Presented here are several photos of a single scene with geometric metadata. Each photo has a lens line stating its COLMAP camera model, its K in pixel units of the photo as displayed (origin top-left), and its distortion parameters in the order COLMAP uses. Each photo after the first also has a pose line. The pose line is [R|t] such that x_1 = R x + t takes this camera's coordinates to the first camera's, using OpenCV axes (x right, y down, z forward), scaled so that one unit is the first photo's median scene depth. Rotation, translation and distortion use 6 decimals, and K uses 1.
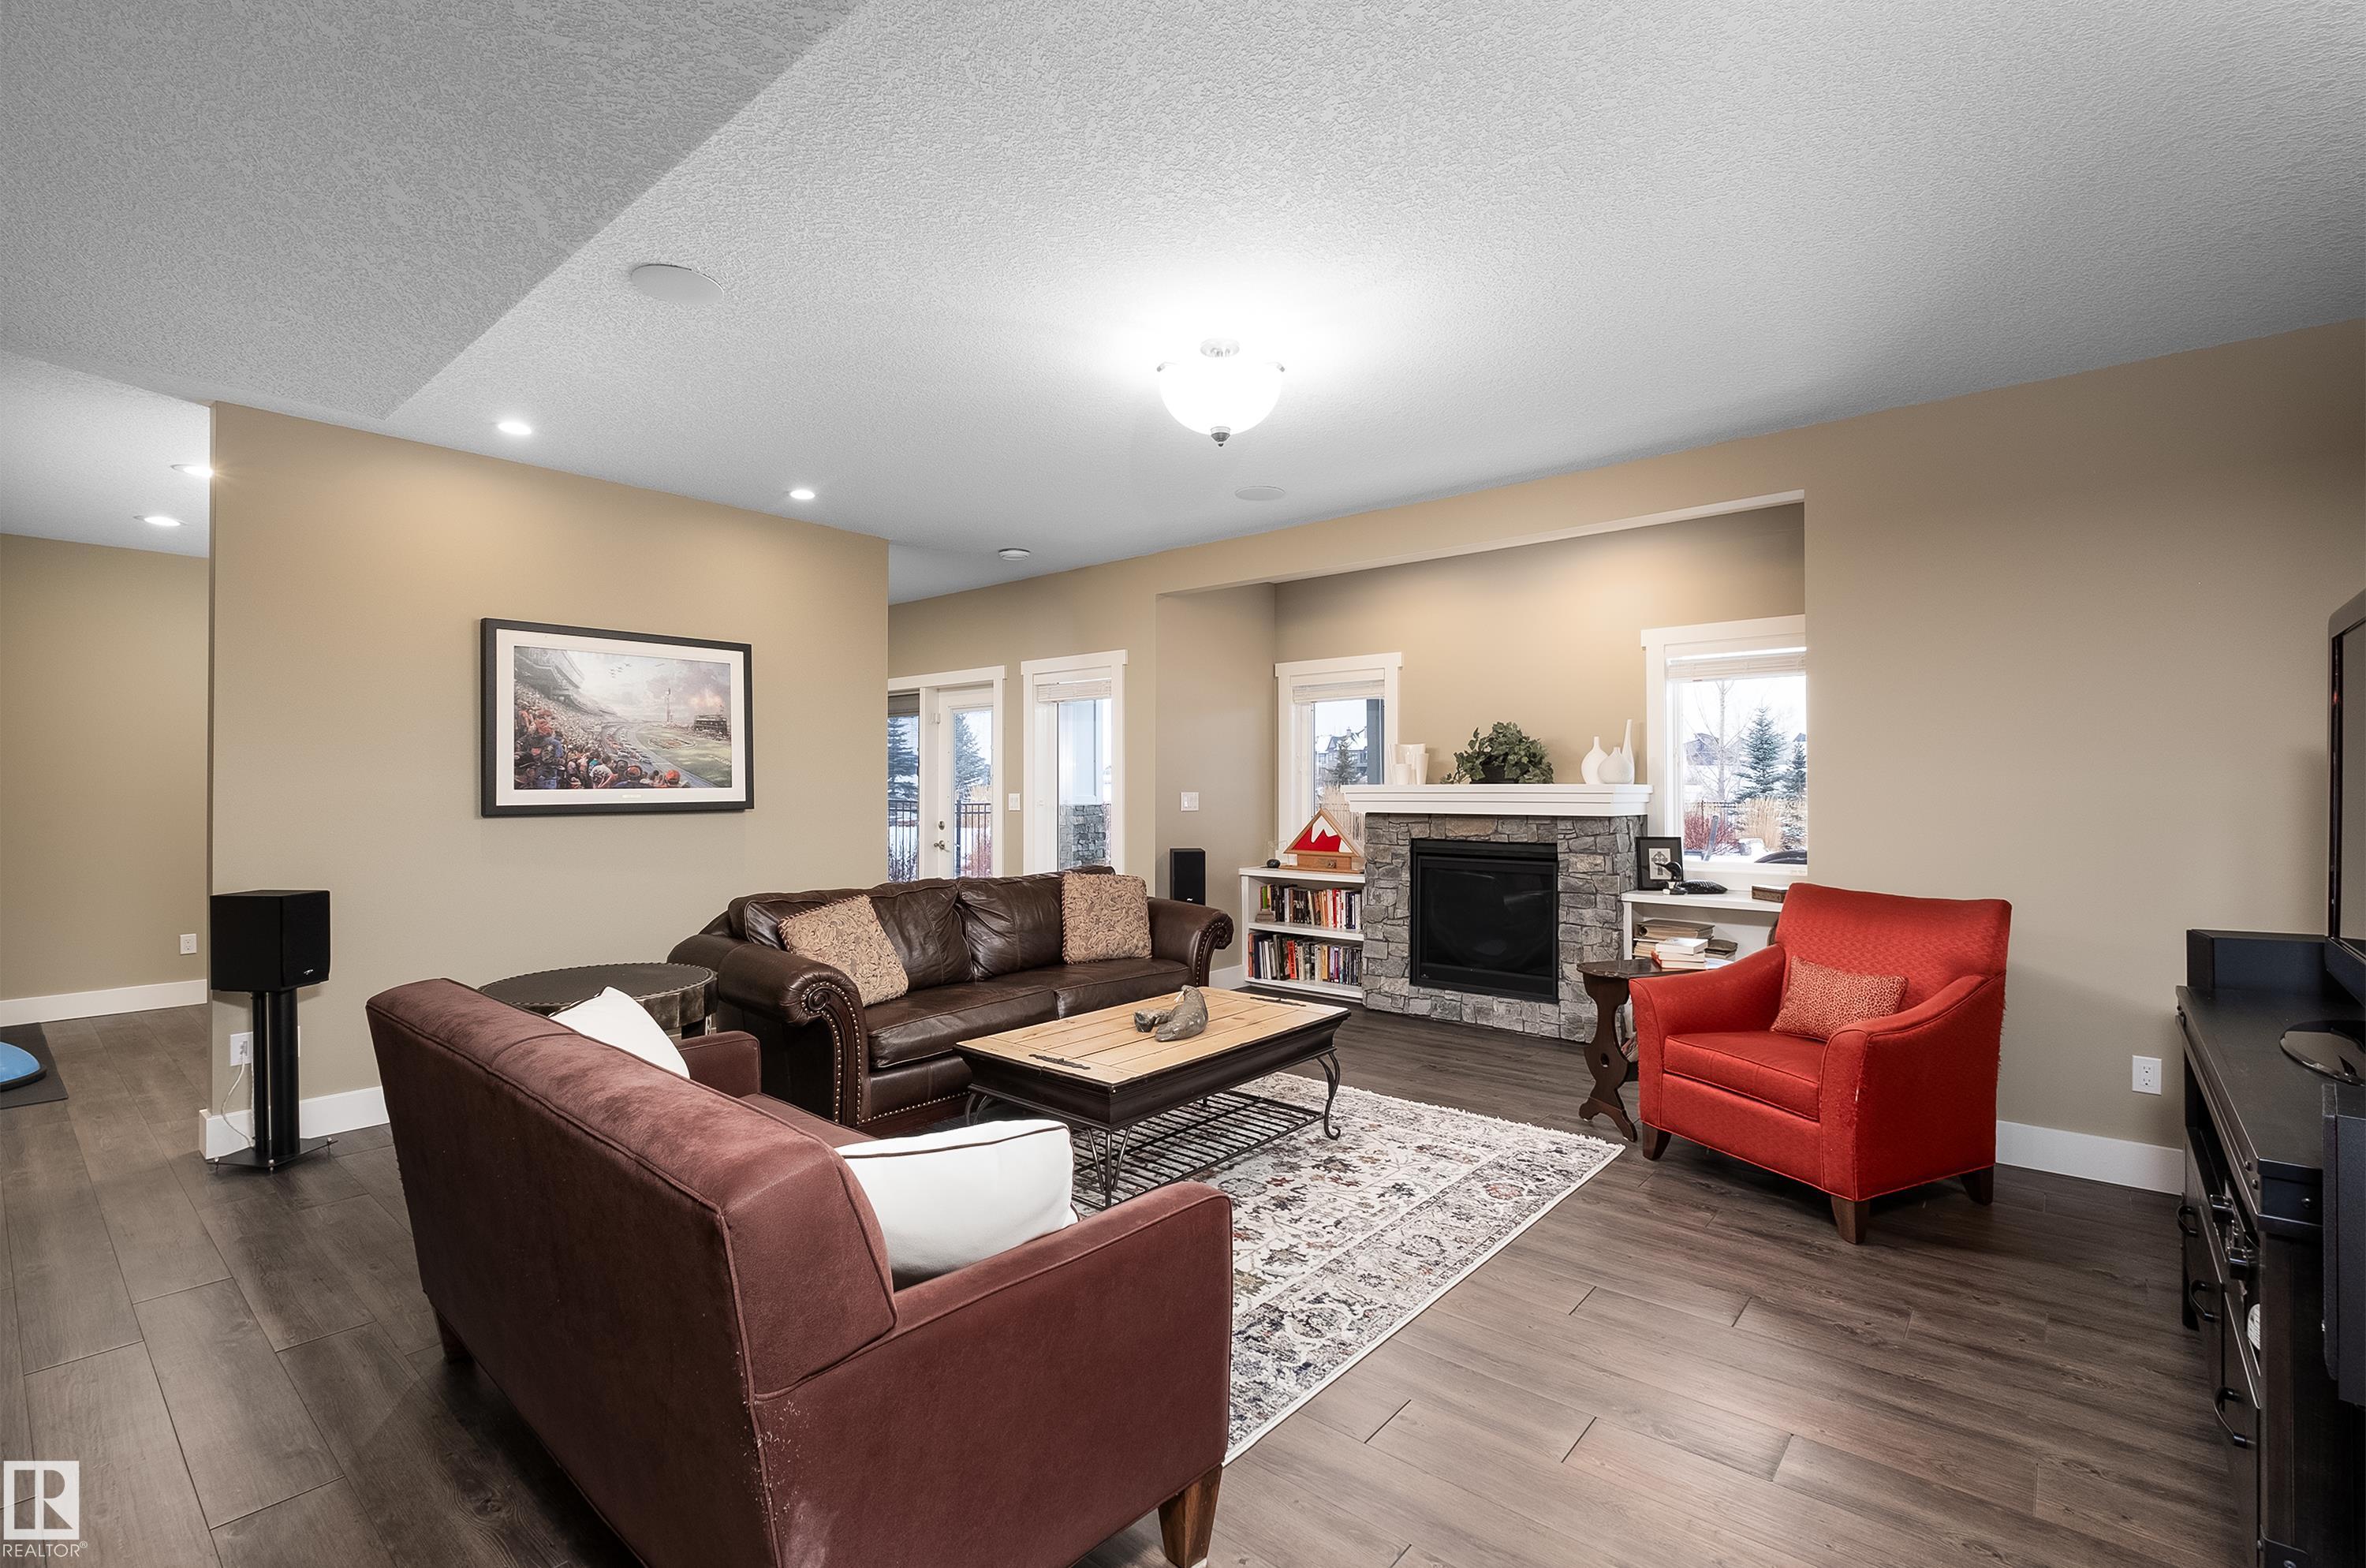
lens RADIAL K [[1045.4, 0, 1190.3], [0, 1045.4, 784.4], [0, 0, 1]] dist [0.001042, -0.000041]
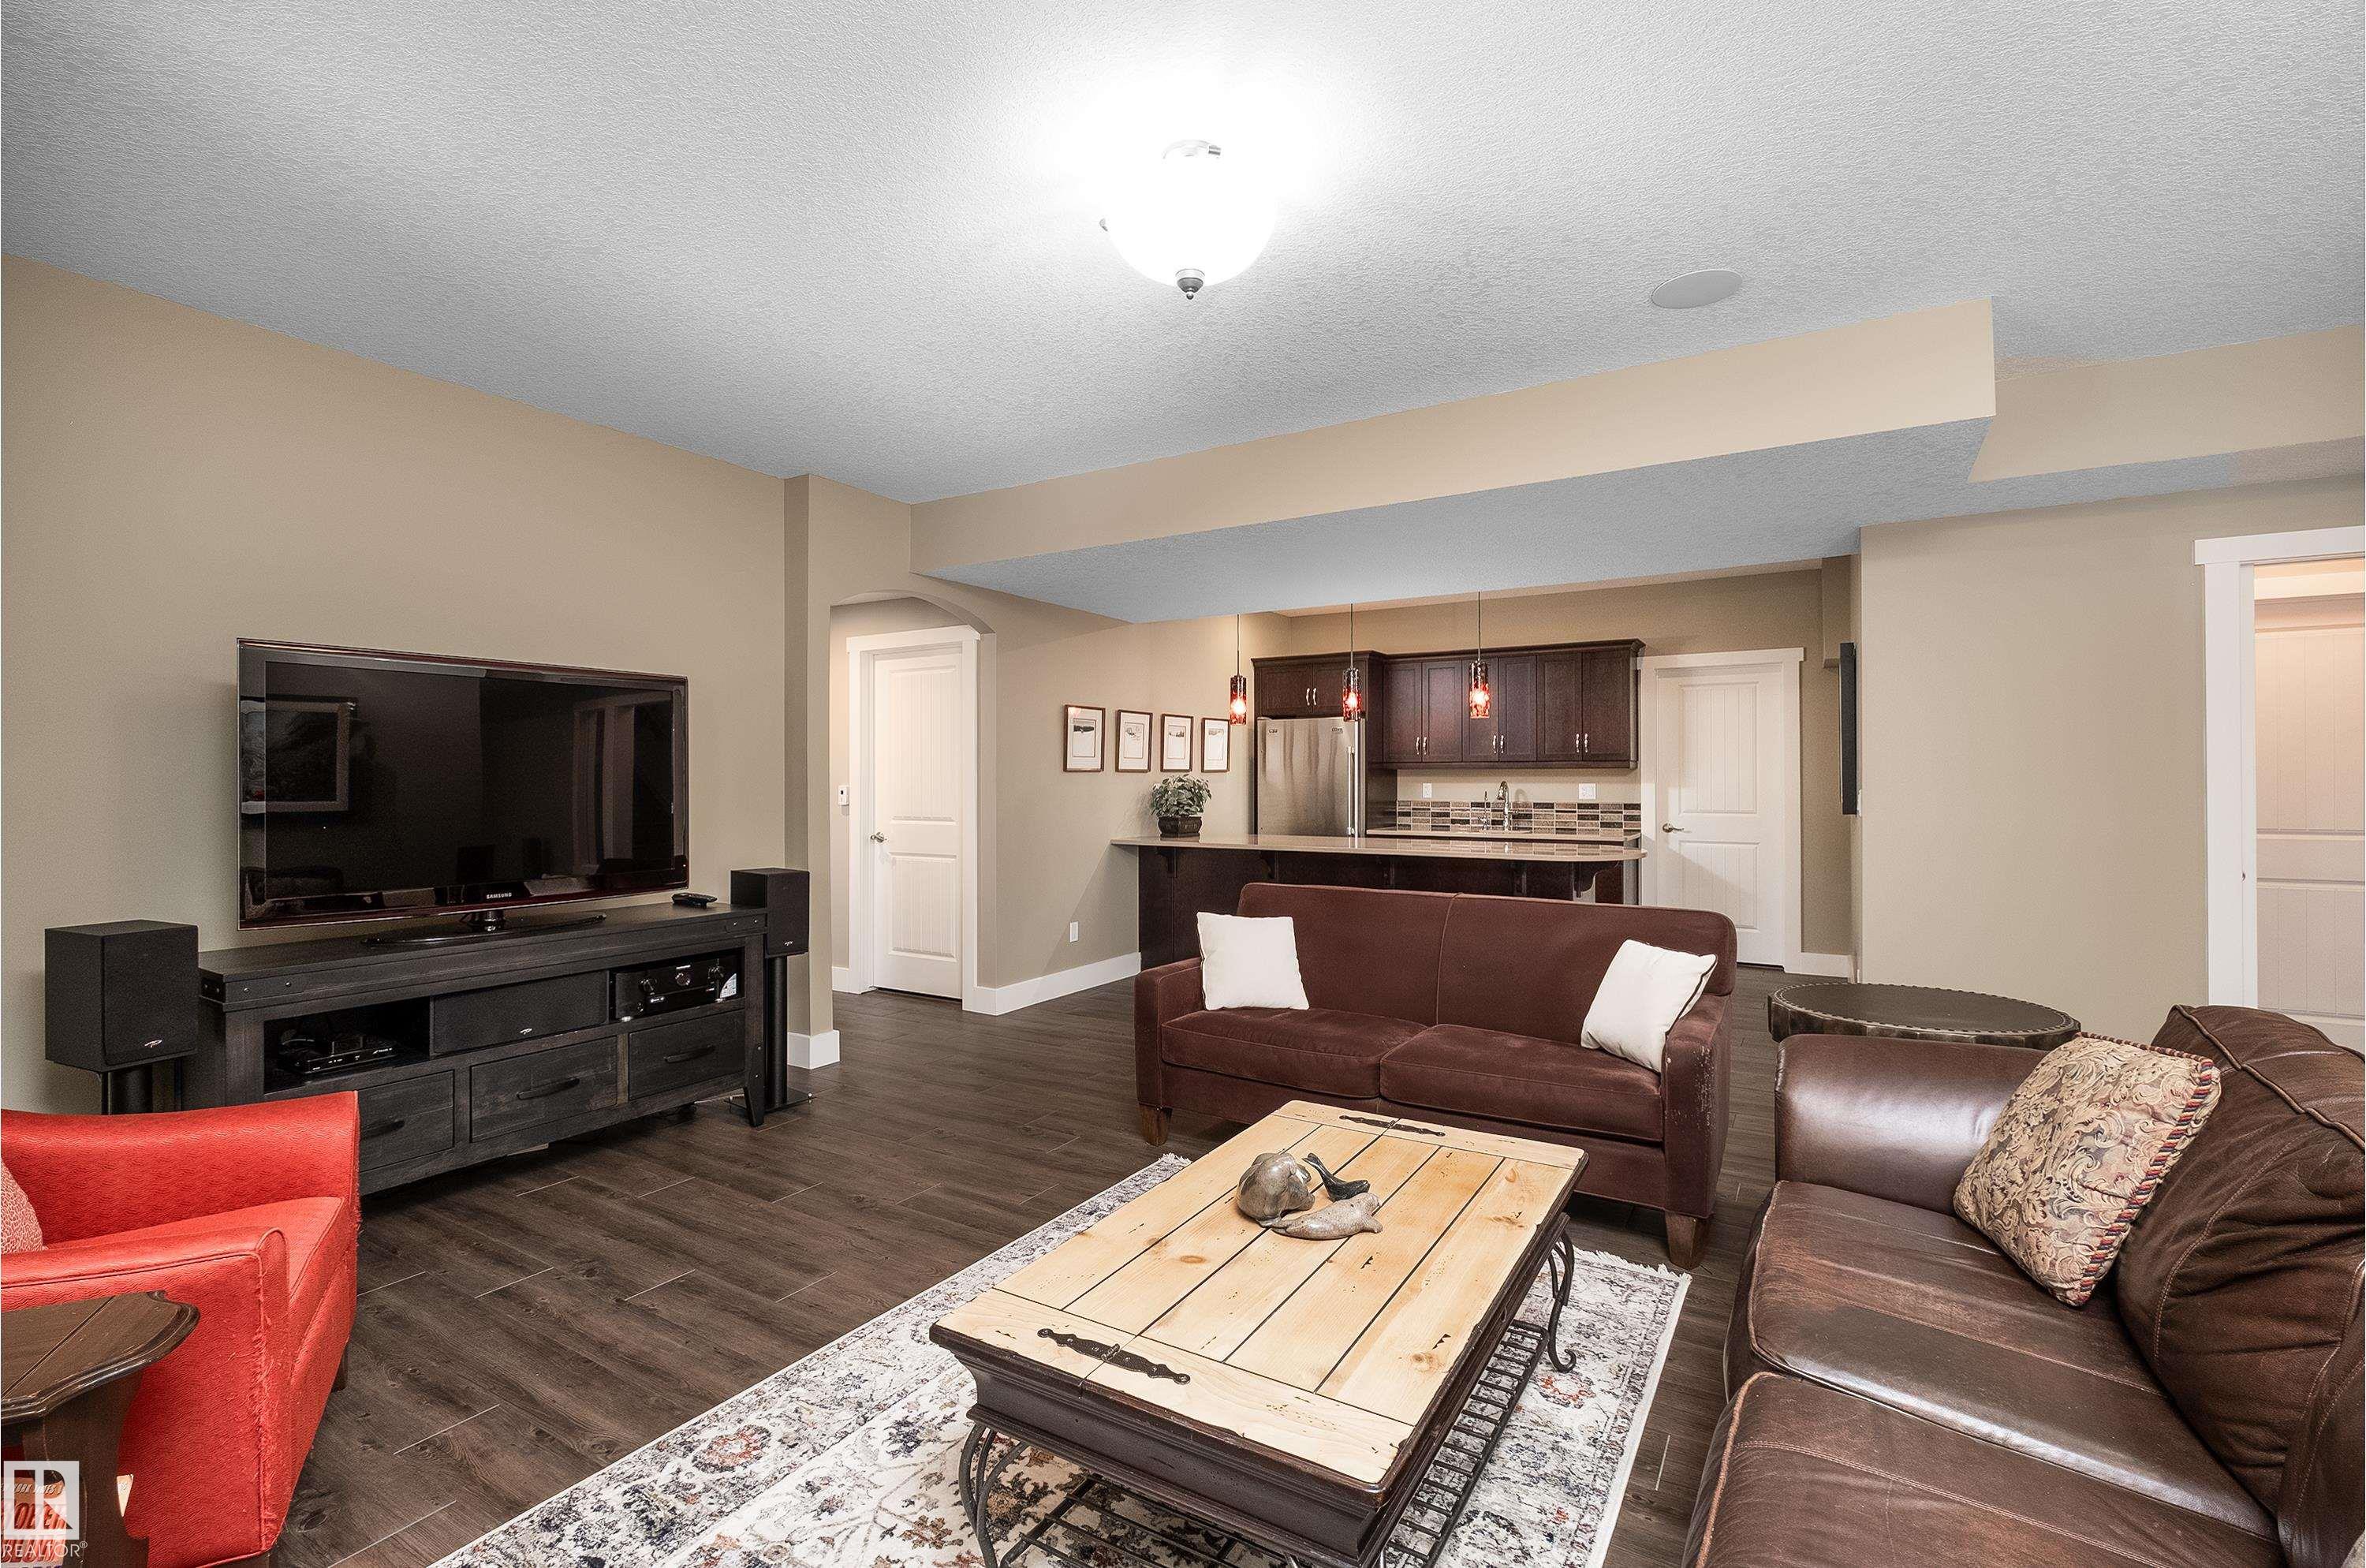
lens RADIAL K [[1045.4, 0, 1190.3], [0, 1045.4, 784.4], [0, 0, 1]] dist [0.001042, -0.000041]
pose [[-0.987729, -0.002668, -0.156156, 0.085129], [-0.002830, 0.999996, 0.000819, 0.004831], [0.156153, 0.001251, -0.987732, 1.017784]]
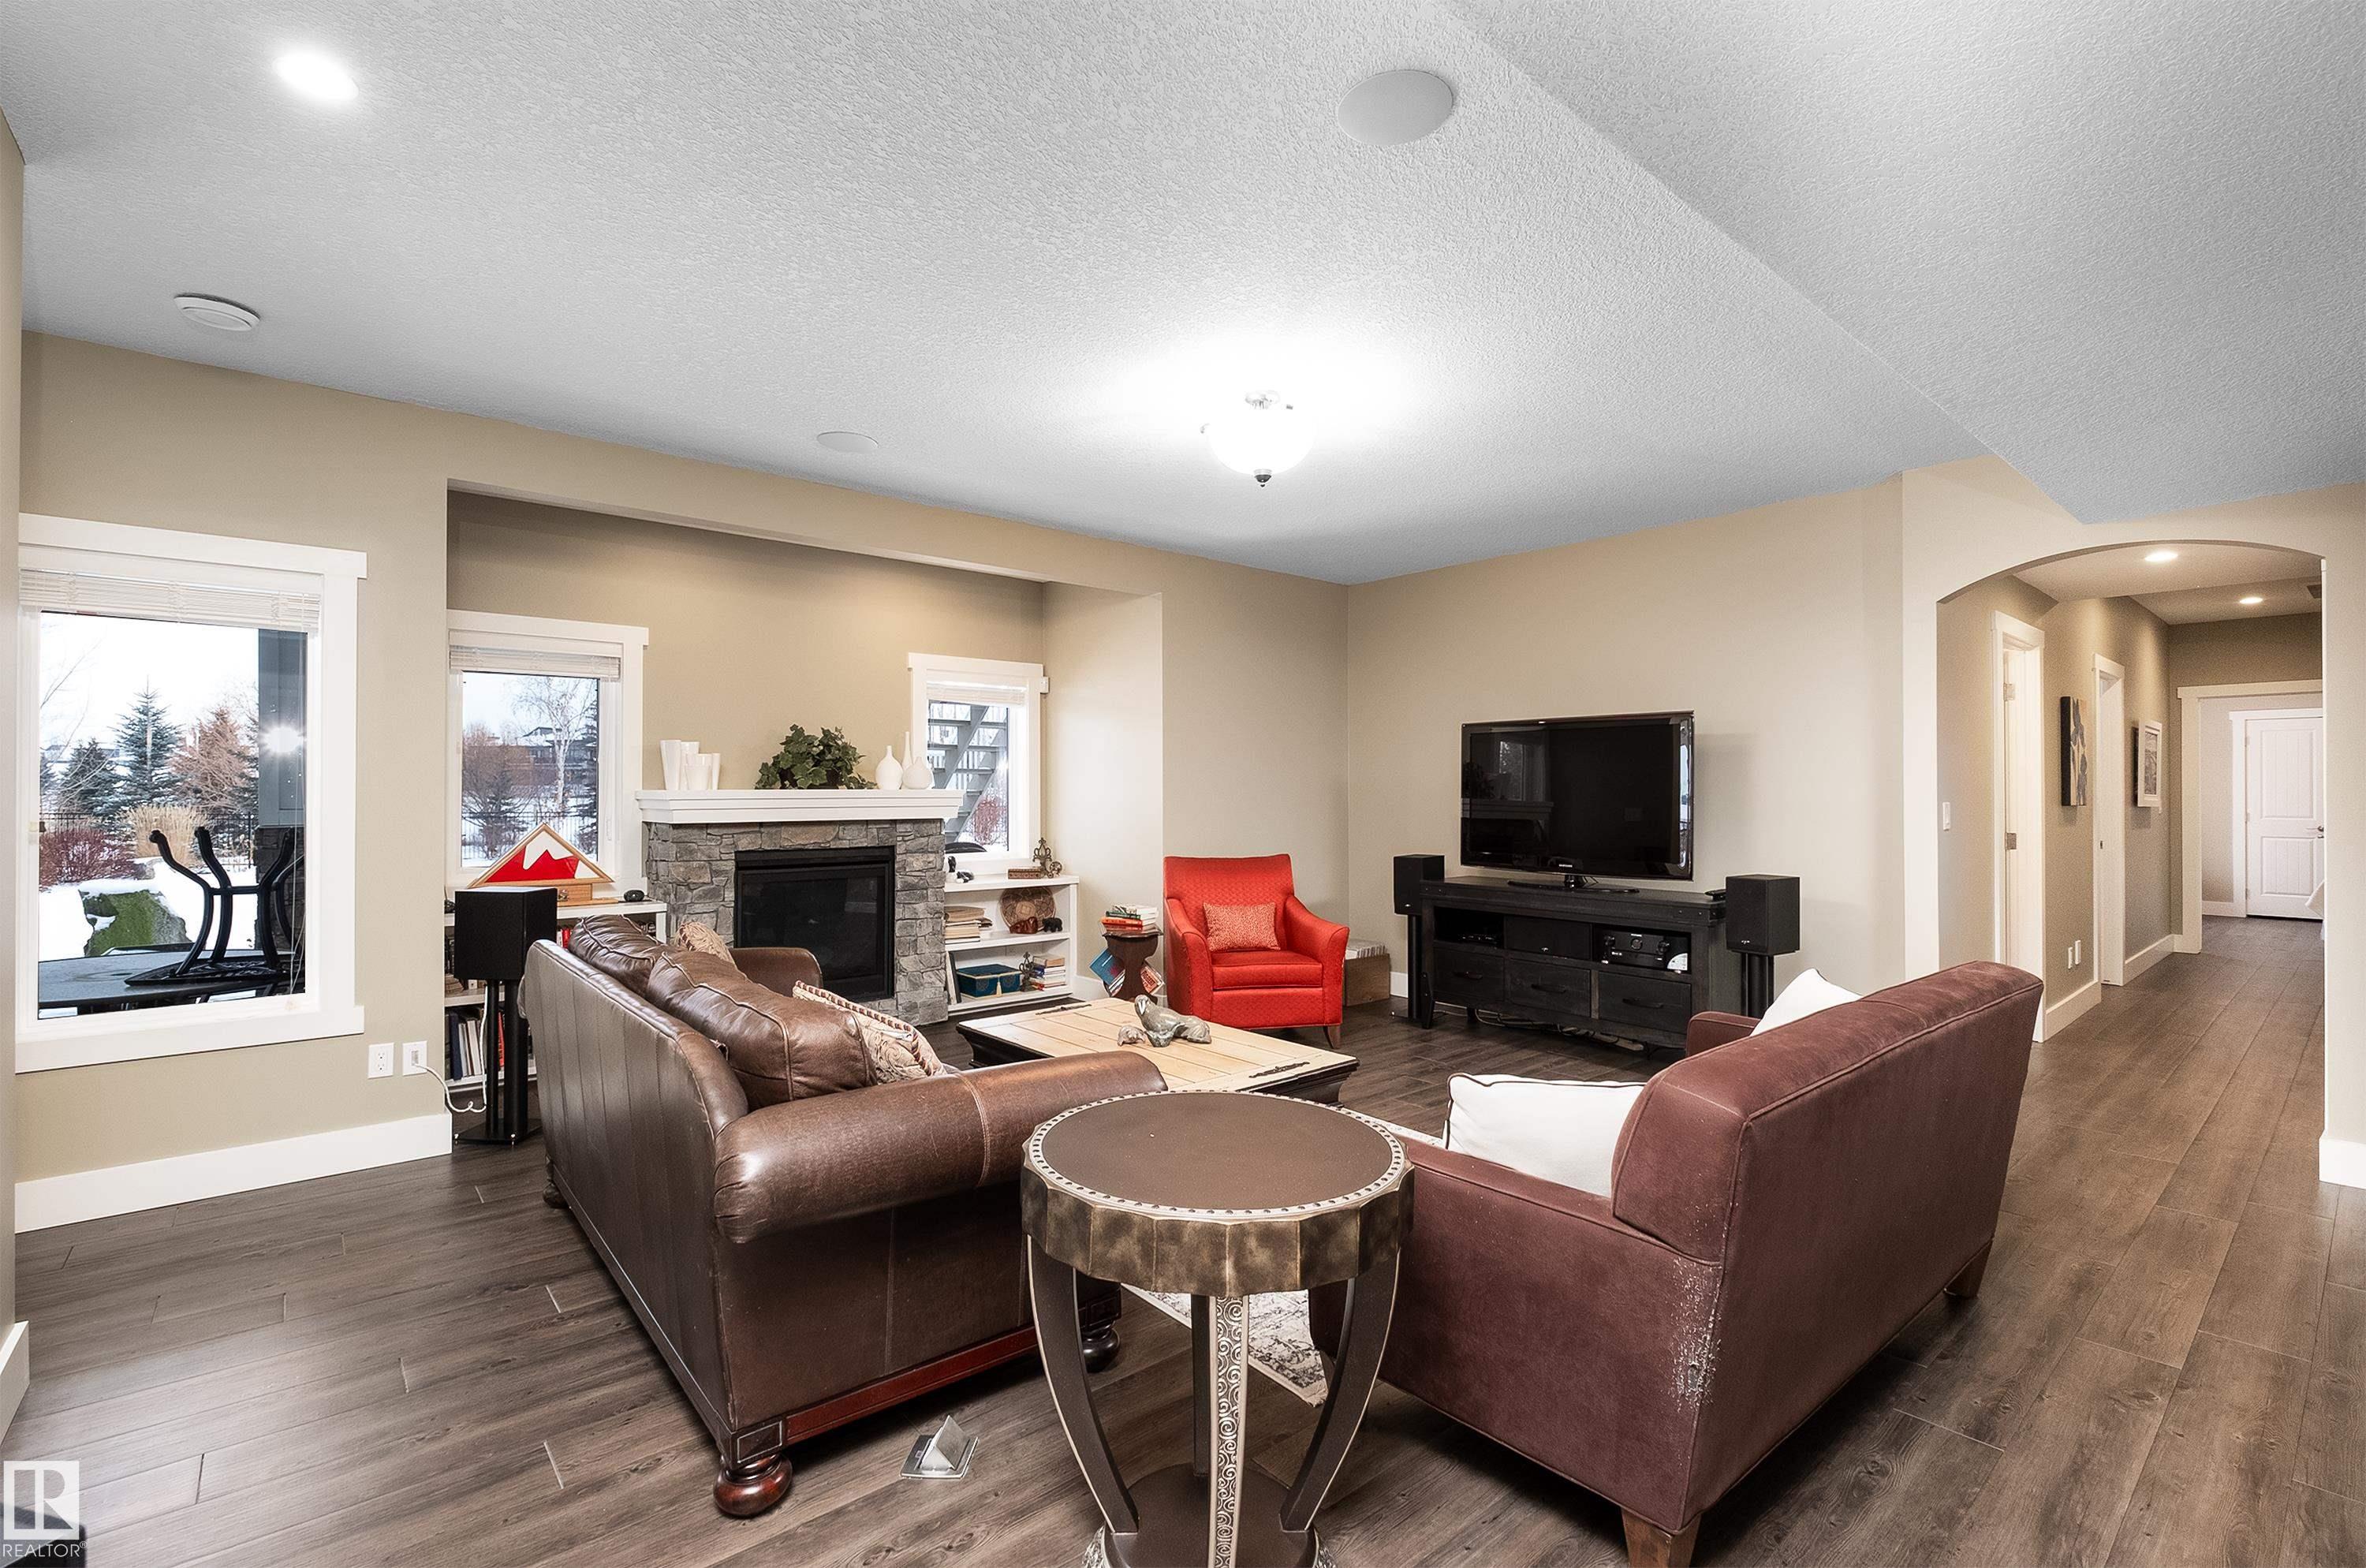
lens RADIAL K [[1045.4, 0, 1190.3], [0, 1045.4, 784.4], [0, 0, 1]] dist [0.001042, -0.000041]
pose [[0.165359, 0.006151, 0.986214, -0.648016], [-0.001906, 0.999981, -0.005918, 0.000407], [-0.986232, -0.000901, 0.165368, 0.532752]]
